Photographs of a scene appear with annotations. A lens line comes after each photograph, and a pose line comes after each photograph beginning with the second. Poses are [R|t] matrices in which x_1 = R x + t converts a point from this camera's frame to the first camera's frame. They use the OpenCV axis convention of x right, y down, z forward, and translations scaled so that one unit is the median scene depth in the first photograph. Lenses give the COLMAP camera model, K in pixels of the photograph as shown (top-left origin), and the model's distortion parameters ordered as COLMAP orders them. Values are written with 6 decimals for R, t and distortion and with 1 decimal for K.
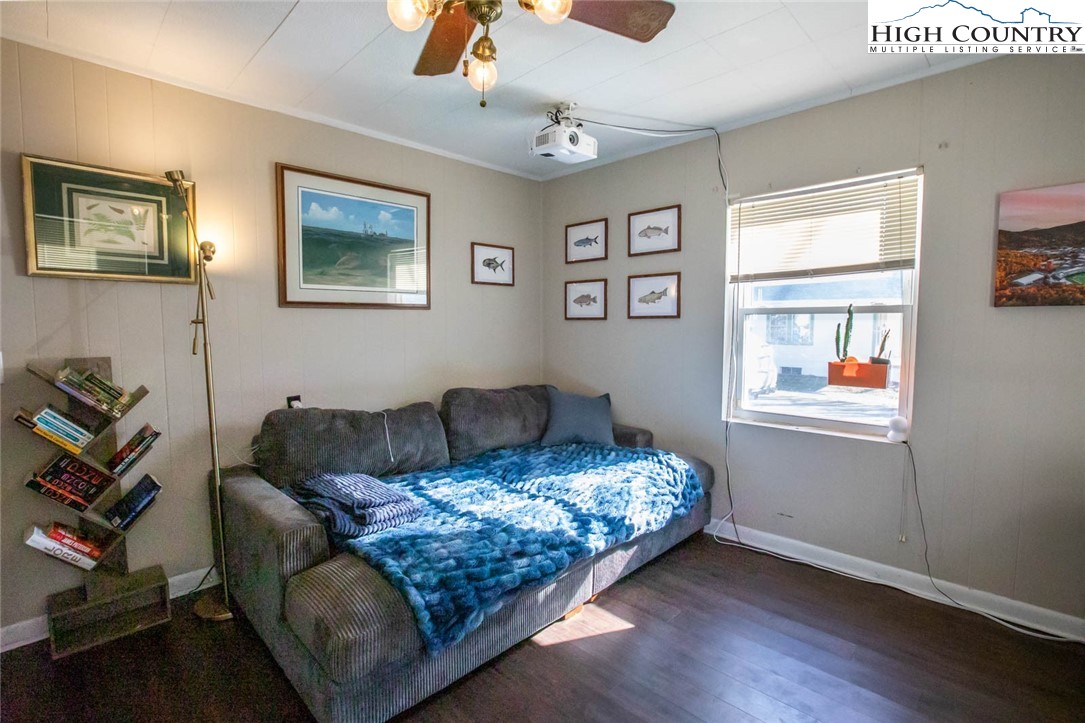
lens RADIAL K [[496.2, 0, 542.5], [0, 496.2, 361.5], [0, 0, 1]] dist [-0.027536, 0.000780]
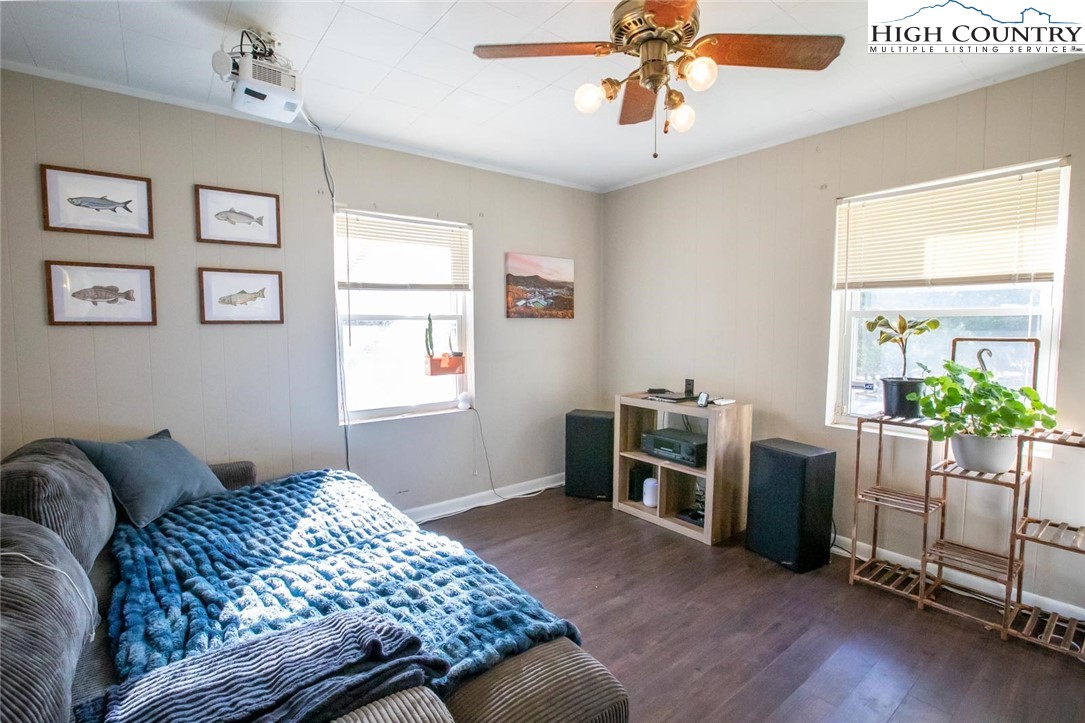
lens RADIAL K [[496.2, 0, 542.5], [0, 496.2, 361.5], [0, 0, 1]] dist [-0.027536, 0.000780]
pose [[0.159279, -0.072914, 0.984537, -0.575574], [0.074756, 0.995296, 0.061617, -0.042806], [-0.984399, 0.063786, 0.163980, 0.438202]]
